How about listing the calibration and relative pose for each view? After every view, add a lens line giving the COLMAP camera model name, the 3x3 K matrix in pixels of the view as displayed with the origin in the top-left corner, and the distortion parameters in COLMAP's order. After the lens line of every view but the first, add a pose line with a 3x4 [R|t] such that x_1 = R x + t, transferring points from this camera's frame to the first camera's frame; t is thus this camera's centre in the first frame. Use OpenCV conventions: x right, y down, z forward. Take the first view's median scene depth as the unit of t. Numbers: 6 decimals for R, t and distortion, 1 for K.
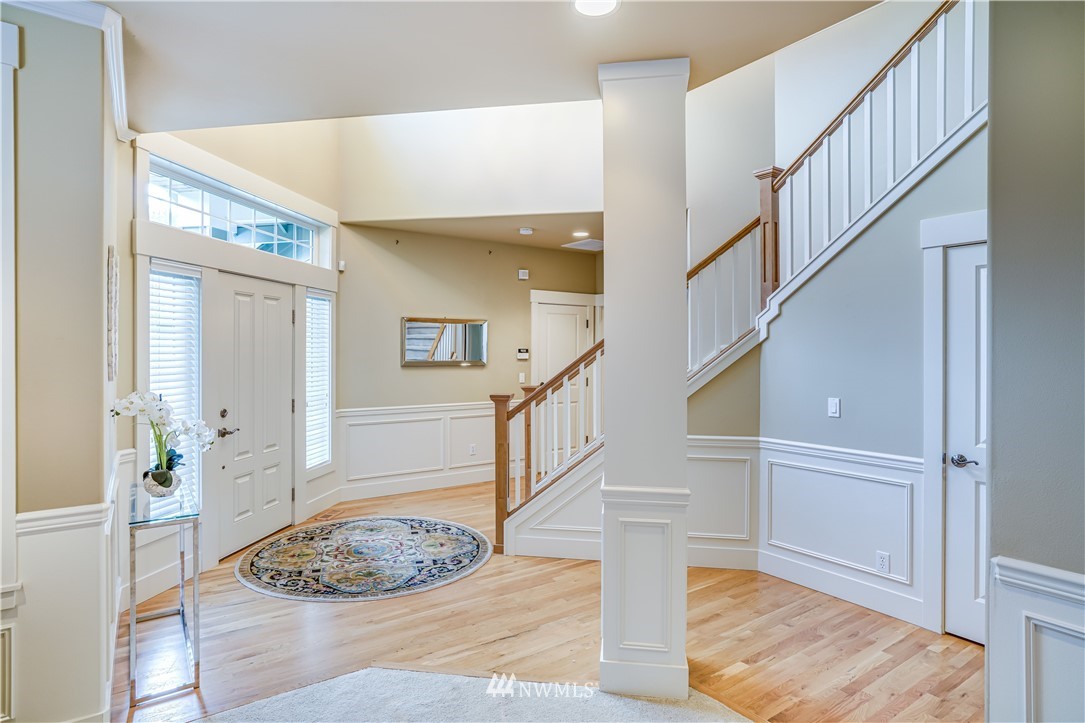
lens RADIAL K [[573.5, 0, 526.7], [0, 573.5, 354.9], [0, 0, 1]] dist [-0.038602, 0.000117]
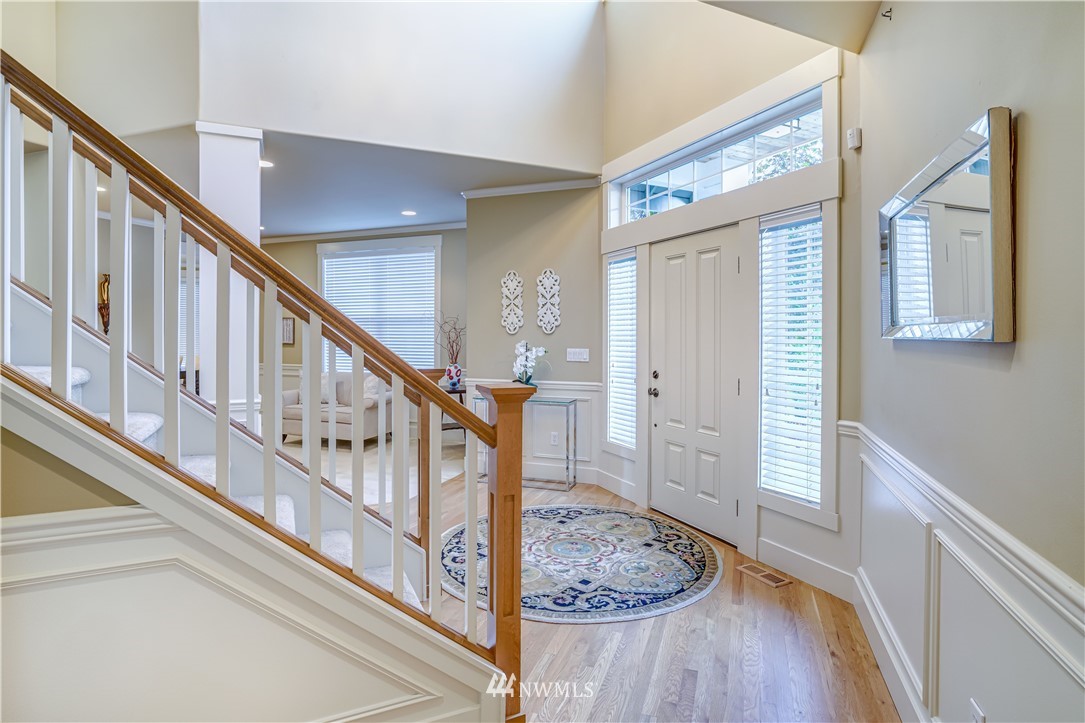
lens RADIAL K [[553.3, 0, 541.0], [0, 553.3, 340.4], [0, 0, 1]] dist [-0.059634, 0.028824]
pose [[-0.805453, 0.002709, -0.592653, 0.243449], [-0.006546, 0.999888, 0.013467, 0.023945], [0.592623, 0.014727, -0.805345, 1.619923]]
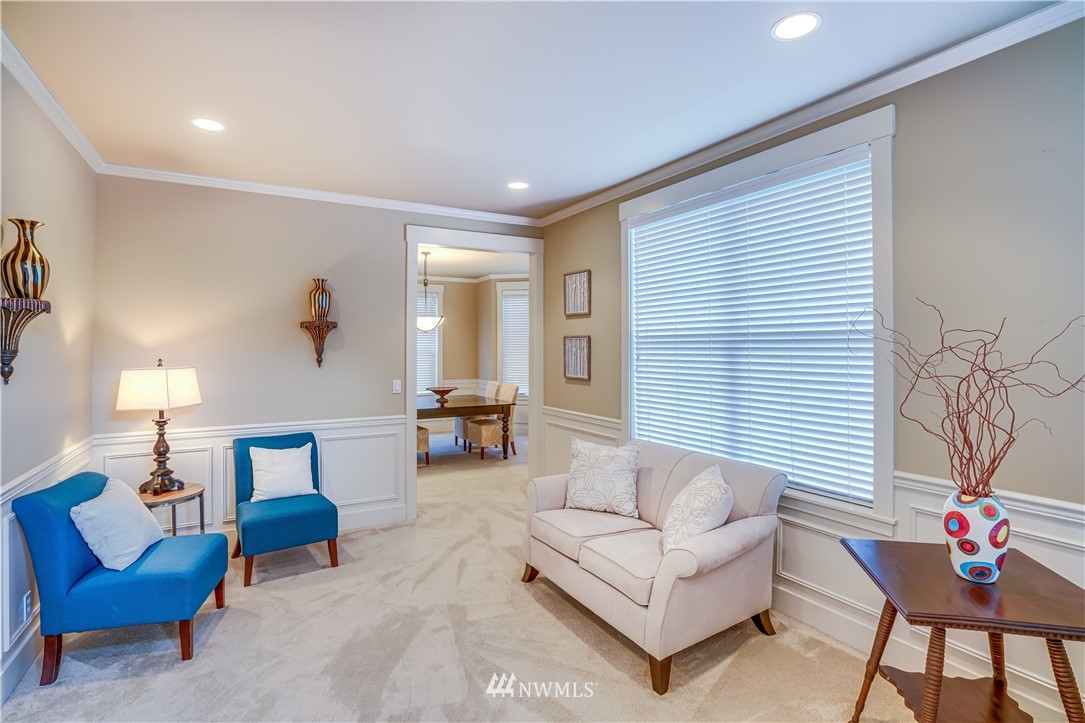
lens RADIAL K [[521.1, 0, 543.4], [0, 521.1, 331.9], [0, 0, 1]] dist [-0.045630, 0.019902]
pose [[-0.998252, 0.001149, 0.059085, -0.143371], [-0.000328, 0.999688, -0.024991, -0.003986], [-0.059095, -0.024967, -0.997940, 0.695172]]
